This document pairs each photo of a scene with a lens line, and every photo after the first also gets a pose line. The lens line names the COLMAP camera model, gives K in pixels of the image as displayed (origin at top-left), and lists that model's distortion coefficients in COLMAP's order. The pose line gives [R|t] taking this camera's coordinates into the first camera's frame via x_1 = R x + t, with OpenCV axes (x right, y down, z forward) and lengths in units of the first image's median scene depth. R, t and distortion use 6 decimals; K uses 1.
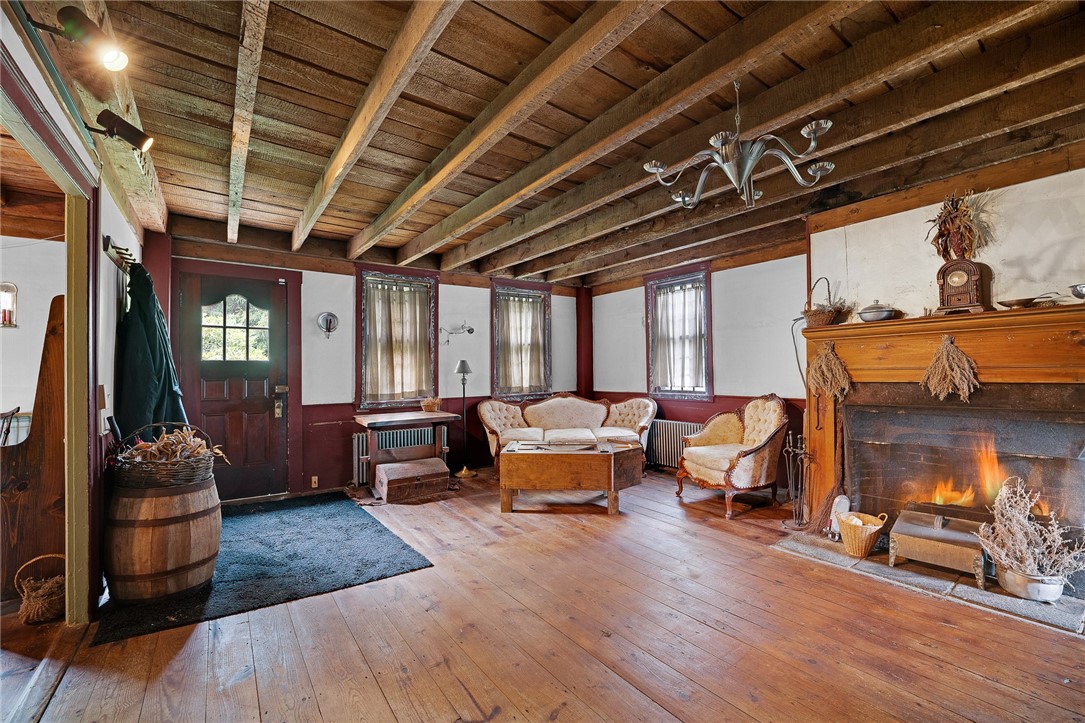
lens RADIAL K [[450.5, 0, 540.7], [0, 450.5, 366.1], [0, 0, 1]] dist [-0.003475, 0.000006]
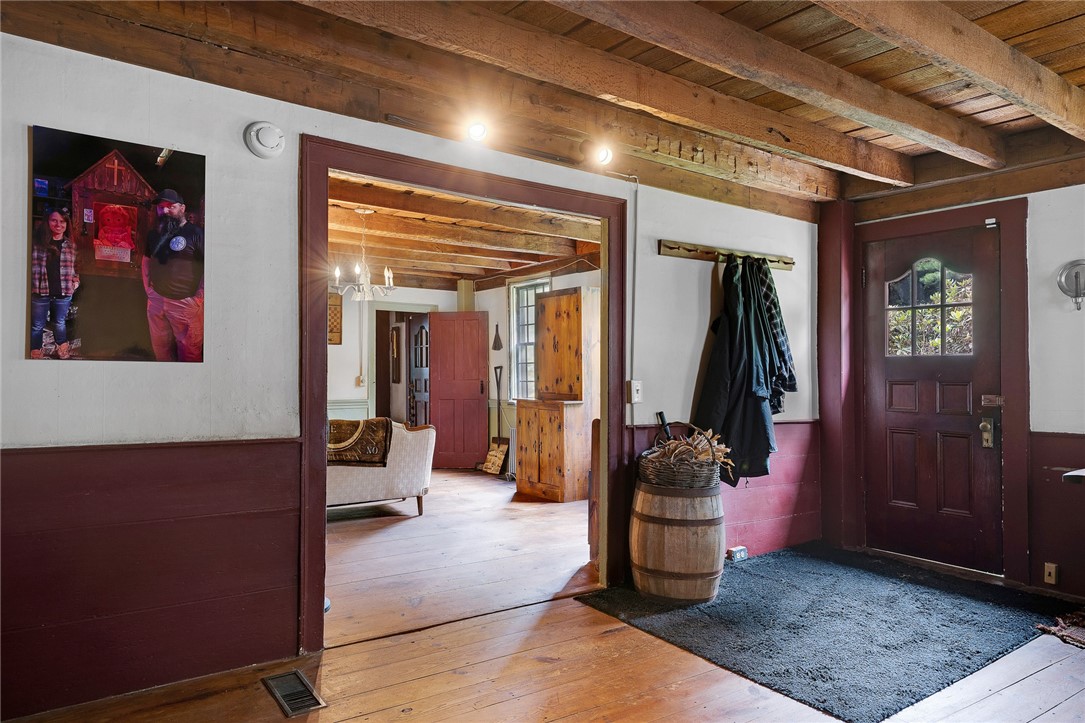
lens RADIAL K [[732.9, 0, 541.6], [0, 732.9, 364.5], [0, 0, 1]] dist [0.009642, 0.003296]
pose [[-0.009704, -0.012377, -0.999876, 0.563098], [0.005036, 0.999910, -0.012426, 0.015269], [0.999940, -0.005156, -0.009640, 0.544314]]
